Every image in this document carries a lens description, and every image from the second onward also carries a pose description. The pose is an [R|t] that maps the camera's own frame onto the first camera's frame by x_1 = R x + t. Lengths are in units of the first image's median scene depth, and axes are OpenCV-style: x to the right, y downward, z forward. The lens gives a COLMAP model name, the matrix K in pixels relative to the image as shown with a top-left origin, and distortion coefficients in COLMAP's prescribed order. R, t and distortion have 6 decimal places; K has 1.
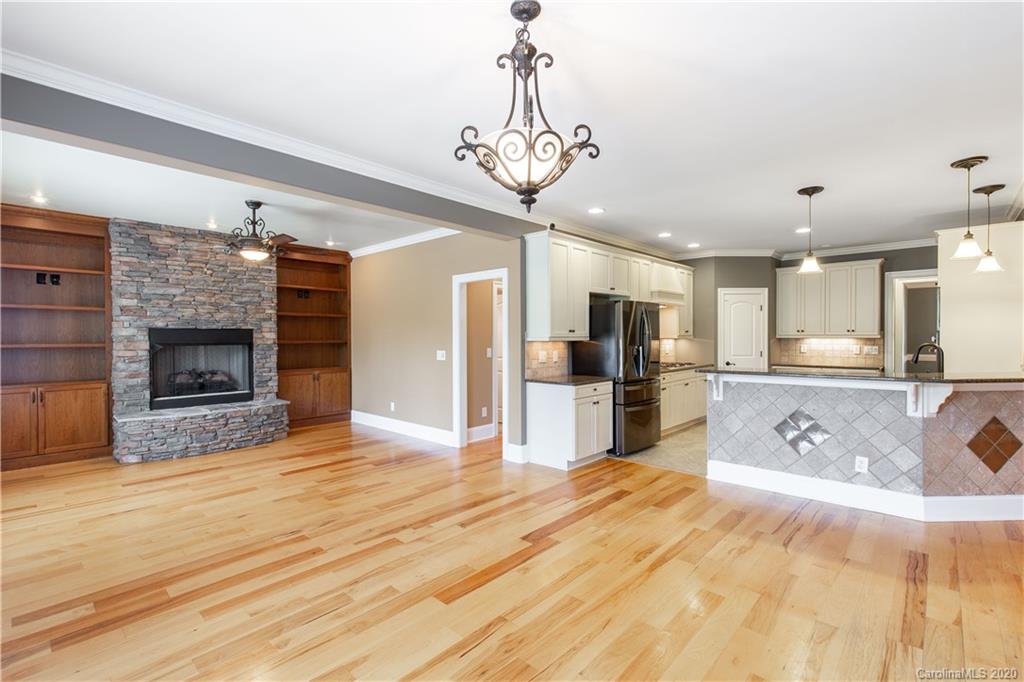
lens RADIAL K [[467.5, 0, 513.6], [0, 467.5, 338.7], [0, 0, 1]] dist [0.009368, 0.000030]
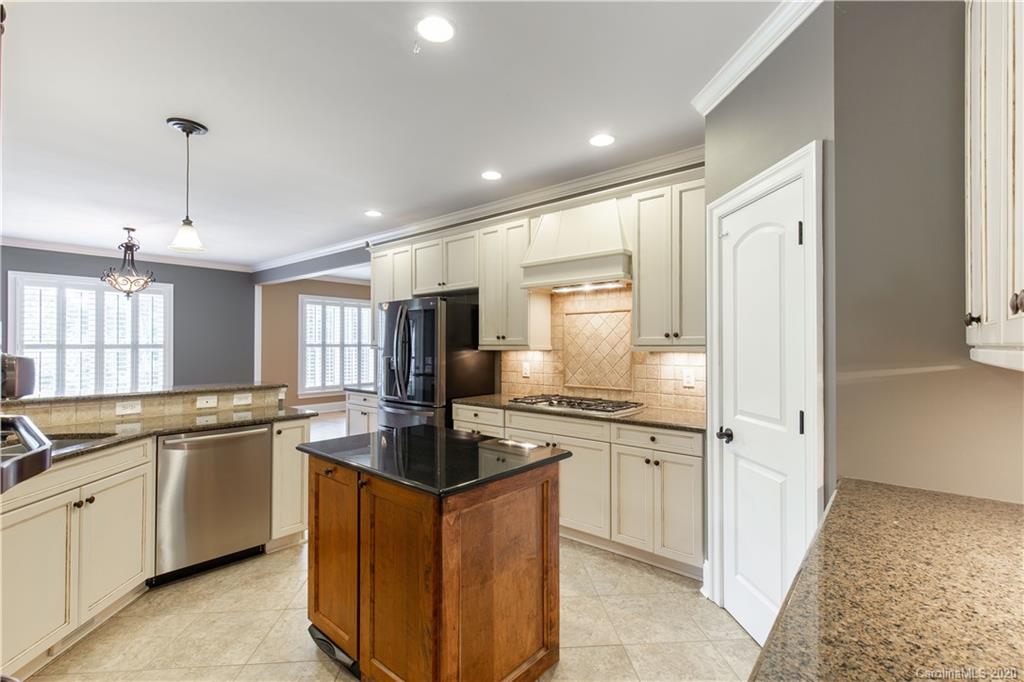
lens RADIAL K [[467.5, 0, 506.8], [0, 467.5, 338.3], [0, 0, 1]] dist [0.009368, 0.000030]
pose [[0.031327, -0.008608, -0.999472, 1.077999], [-0.006338, 0.999941, -0.008811, -0.011222], [0.999489, 0.006611, 0.031271, 1.179384]]
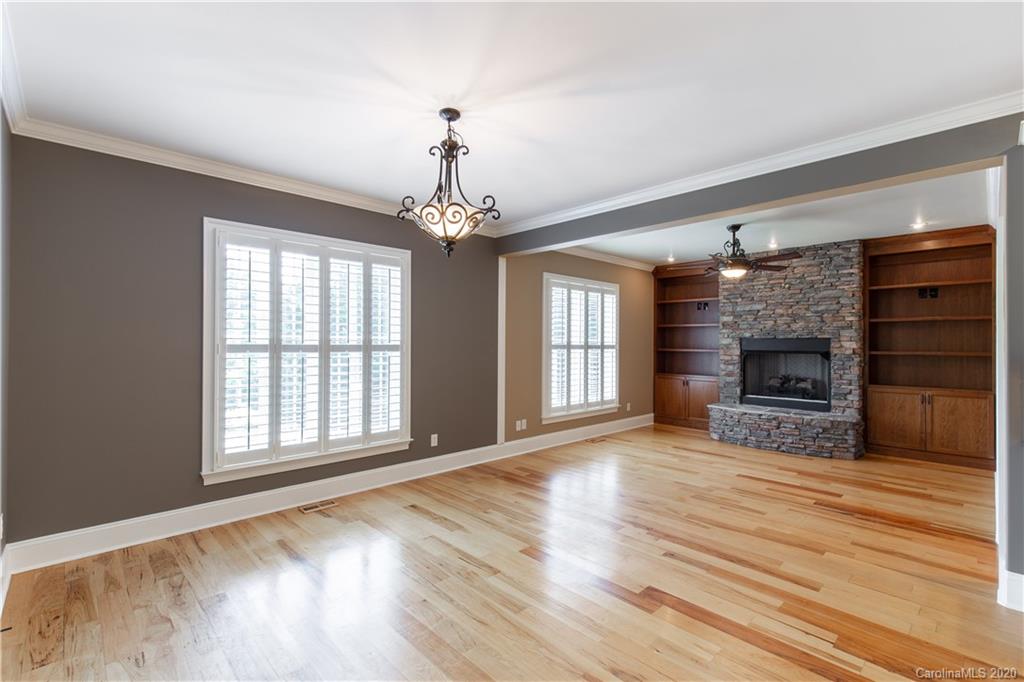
lens RADIAL K [[467.5, 0, 511.5], [0, 467.5, 342.5], [0, 0, 1]] dist [0.009368, 0.000030]
pose [[-0.072581, 0.001883, -0.997361, 0.506119], [-0.010024, 0.999946, 0.002617, -0.008219], [0.997312, 0.010187, -0.072559, 0.465546]]
